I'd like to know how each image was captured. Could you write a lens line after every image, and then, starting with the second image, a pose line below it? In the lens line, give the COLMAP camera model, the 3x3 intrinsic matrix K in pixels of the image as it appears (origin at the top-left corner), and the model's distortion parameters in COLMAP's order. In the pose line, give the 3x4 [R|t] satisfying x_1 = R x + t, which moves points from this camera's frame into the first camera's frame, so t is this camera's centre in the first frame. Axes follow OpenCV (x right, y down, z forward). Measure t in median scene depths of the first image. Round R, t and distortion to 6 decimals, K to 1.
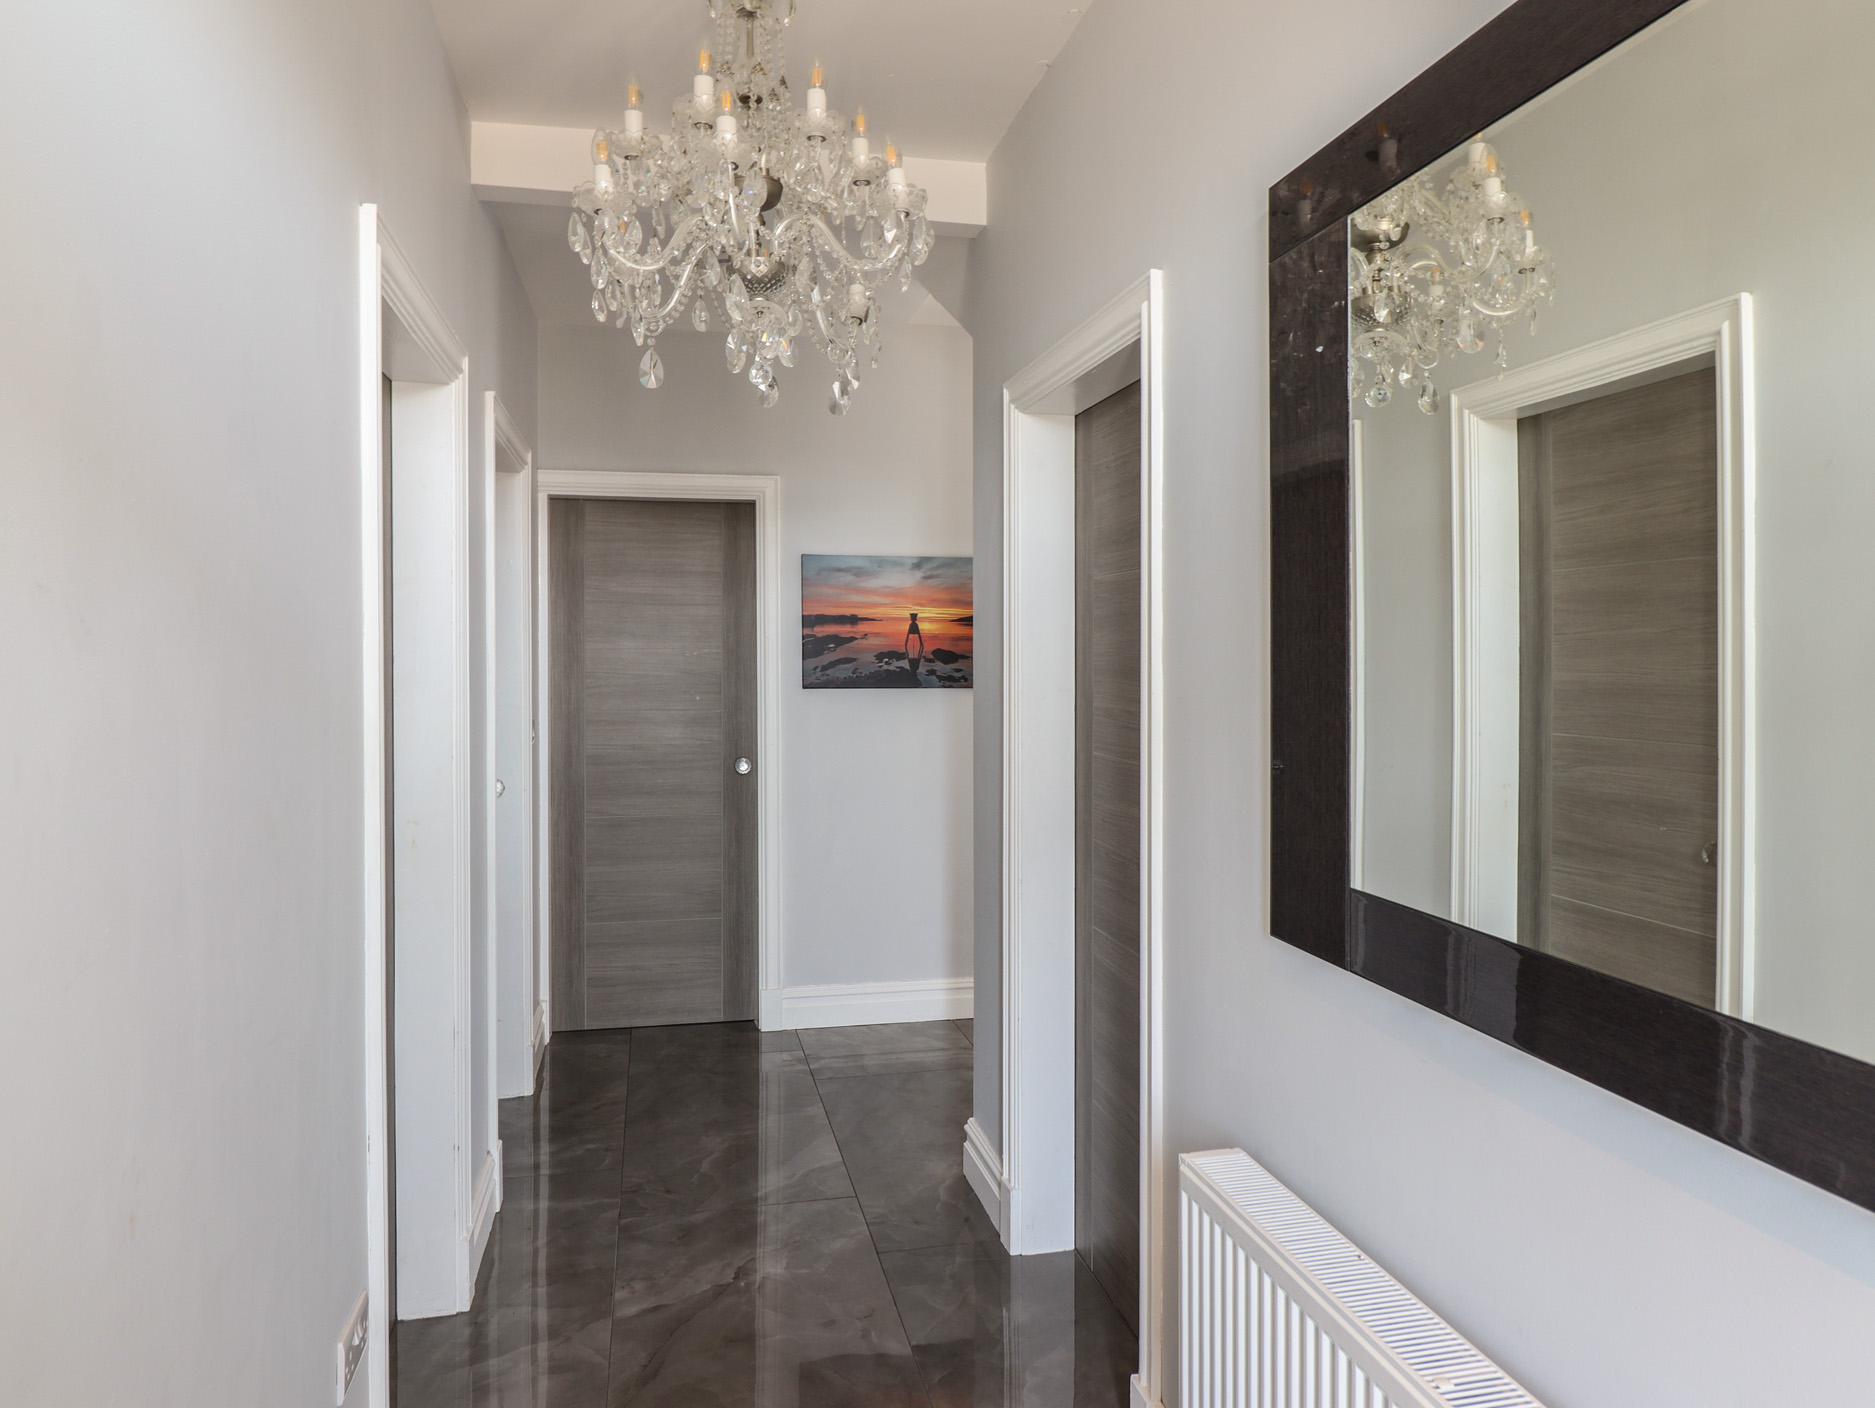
lens RADIAL K [[1109.6, 0, 934.3], [0, 1109.6, 707.6], [0, 0, 1]] dist [-0.000671, -0.000001]
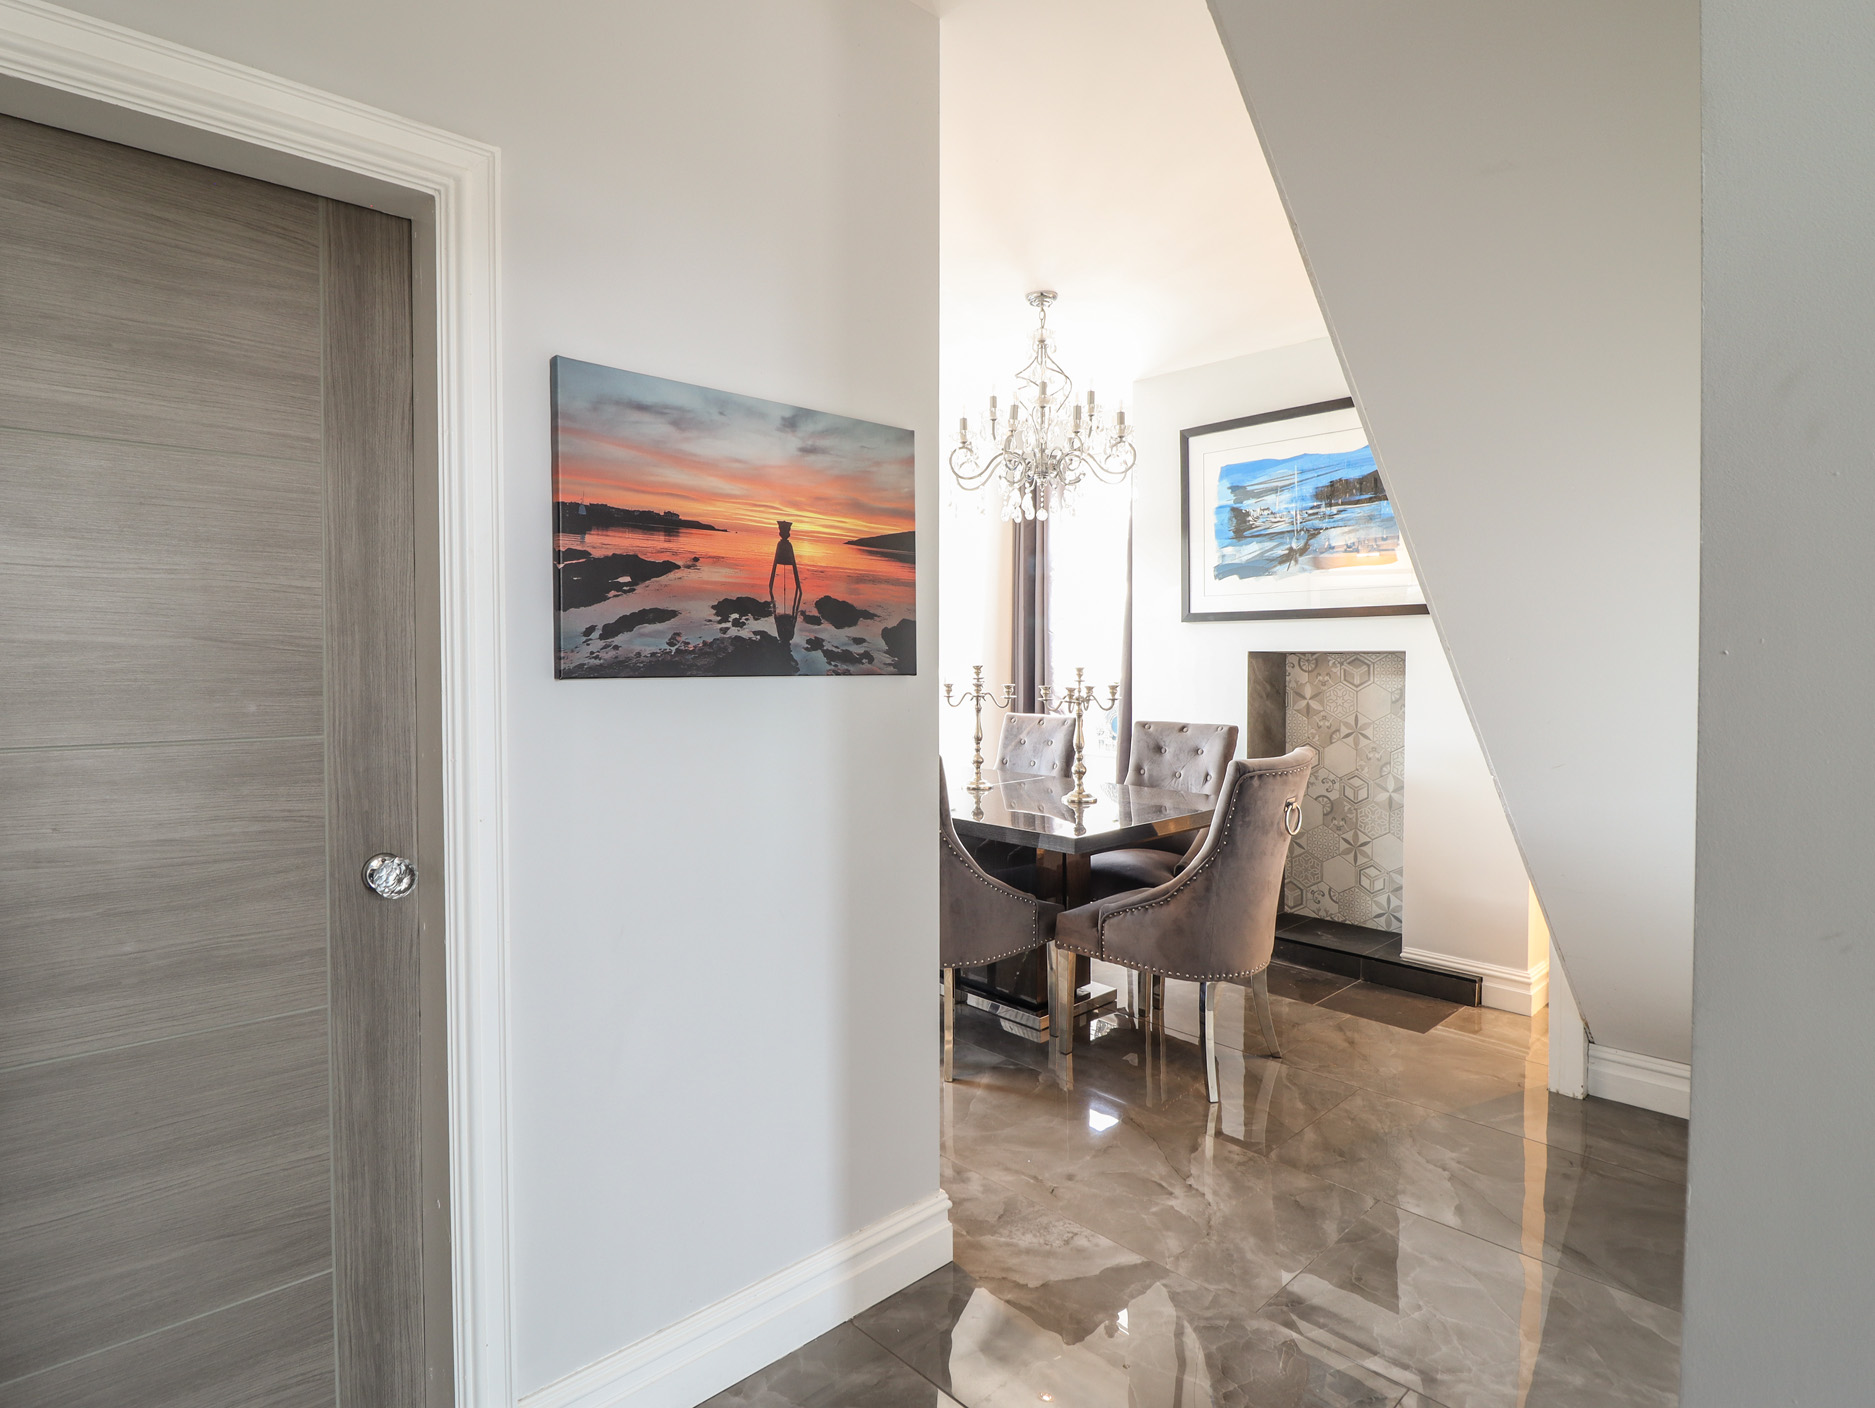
lens RADIAL K [[1006.8, 0, 943.4], [0, 1006.8, 696.6], [0, 0, 1]] dist [-0.009725, -0.003605]
pose [[0.857658, -0.019480, 0.513852, -0.186898], [0.025572, 0.999662, -0.004783, -0.004919], [-0.513585, 0.017243, 0.857865, 0.593958]]
